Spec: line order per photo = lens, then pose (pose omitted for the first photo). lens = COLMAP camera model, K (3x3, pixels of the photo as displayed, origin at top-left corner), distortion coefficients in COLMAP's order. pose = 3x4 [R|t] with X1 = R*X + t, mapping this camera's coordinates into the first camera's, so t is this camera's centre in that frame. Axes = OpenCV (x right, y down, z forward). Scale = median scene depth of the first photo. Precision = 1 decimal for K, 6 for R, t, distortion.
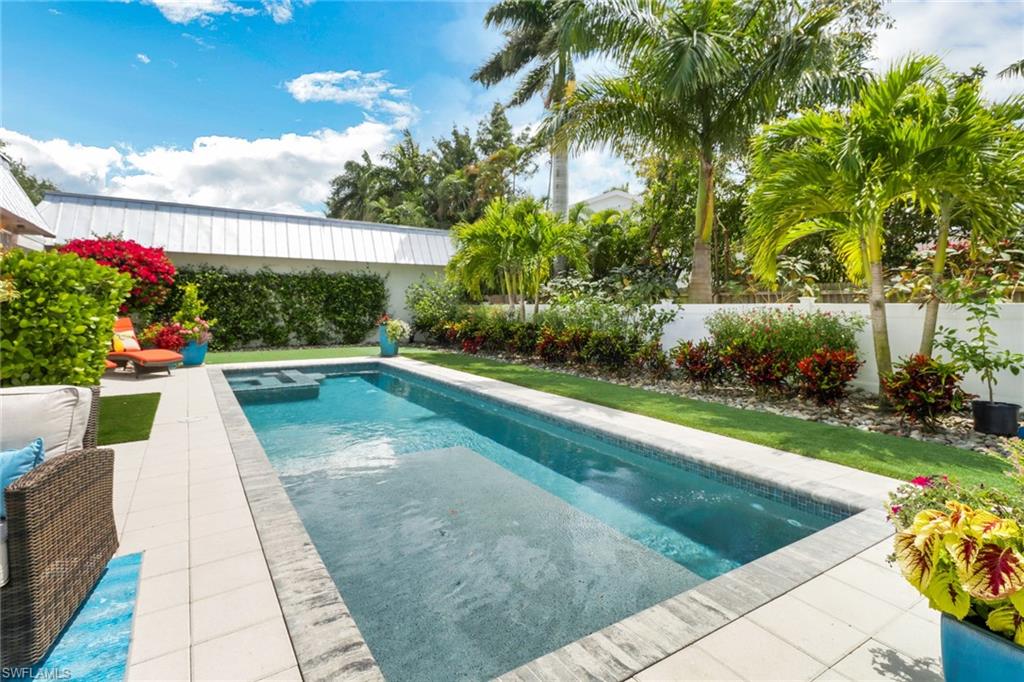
lens RADIAL K [[472.2, 0, 455.6], [0, 472.2, 269.8], [0, 0, 1]] dist [0.013782, -0.013709]
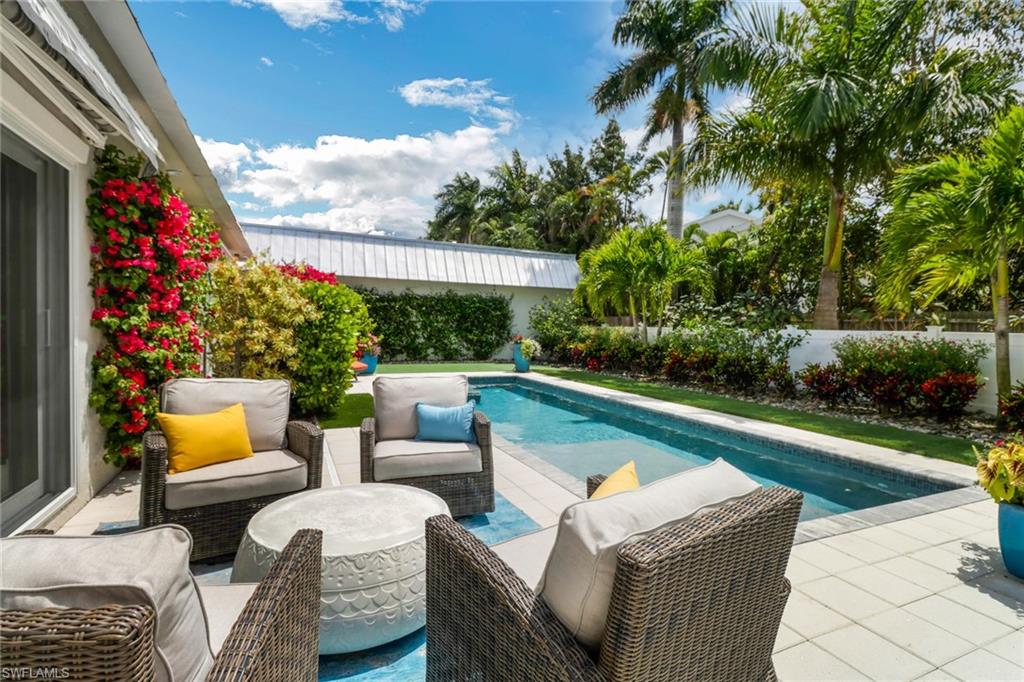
lens RADIAL K [[481.0, 0, 511.8], [0, 481.0, 319.6], [0, 0, 1]] dist [0.023353, -0.016086]
pose [[0.996653, 0.017161, -0.079924, -0.076095], [-0.012055, 0.997881, 0.063944, -0.009264], [0.080852, -0.062766, 0.994748, -0.103152]]
